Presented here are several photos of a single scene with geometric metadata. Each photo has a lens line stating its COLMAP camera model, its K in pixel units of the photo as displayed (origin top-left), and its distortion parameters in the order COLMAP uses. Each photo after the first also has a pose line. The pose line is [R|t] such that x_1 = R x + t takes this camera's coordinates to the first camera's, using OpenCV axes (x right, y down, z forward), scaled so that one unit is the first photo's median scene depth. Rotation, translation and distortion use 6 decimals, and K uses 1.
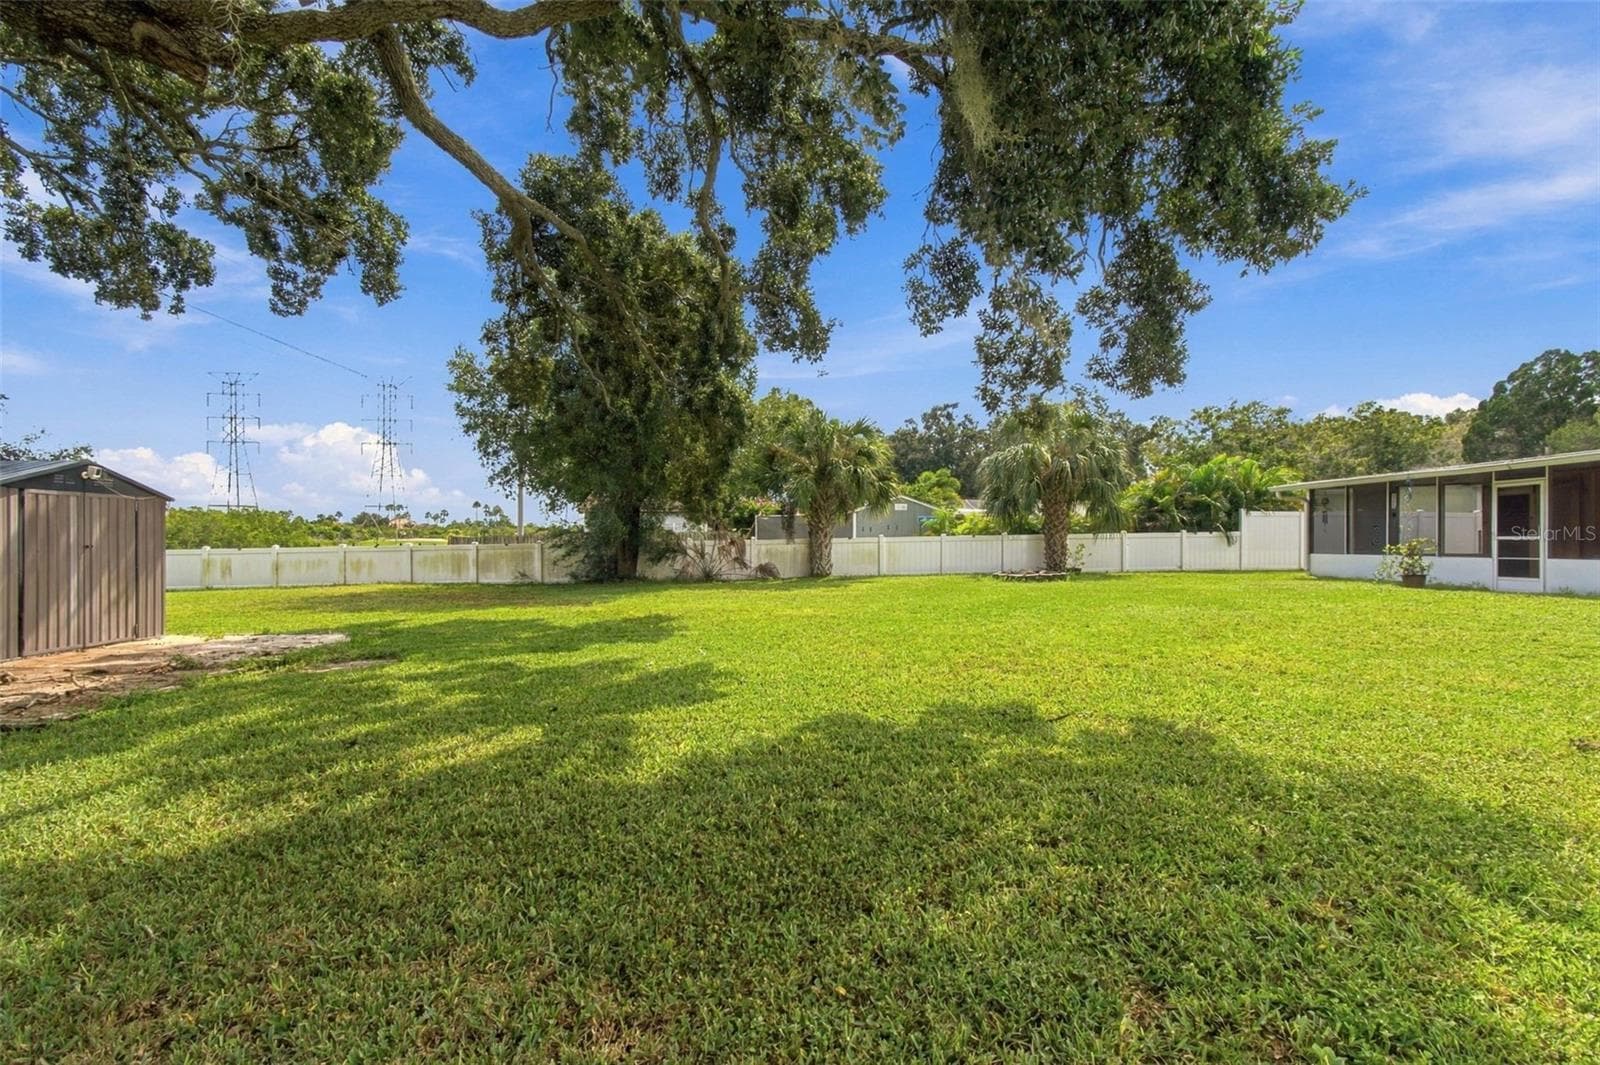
lens RADIAL K [[723.1, 0, 811.5], [0, 723.1, 540.0], [0, 0, 1]] dist [-0.005548, 0.003222]
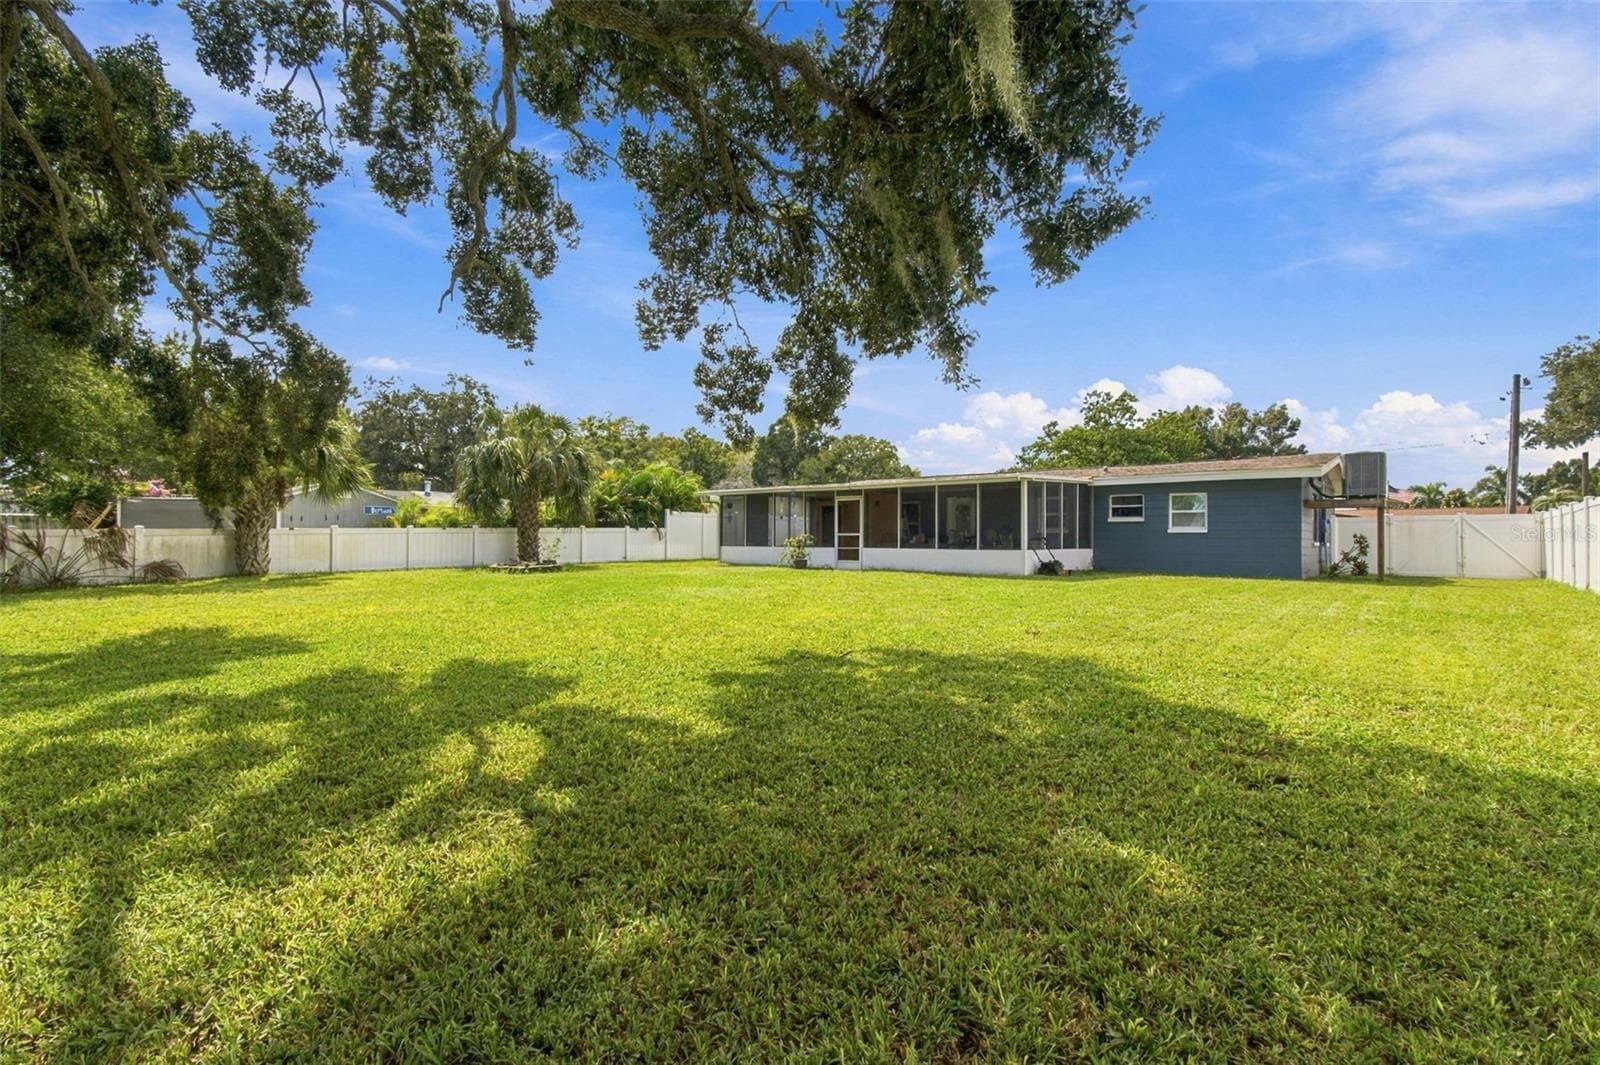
lens RADIAL K [[723.1, 0, 776.9], [0, 723.1, 532.1], [0, 0, 1]] dist [-0.005548, 0.003222]
pose [[0.701843, 0.011276, 0.712243, -0.151903], [-0.008653, 0.999936, -0.007305, 0.002795], [-0.712279, -0.001036, 0.701895, 0.017336]]
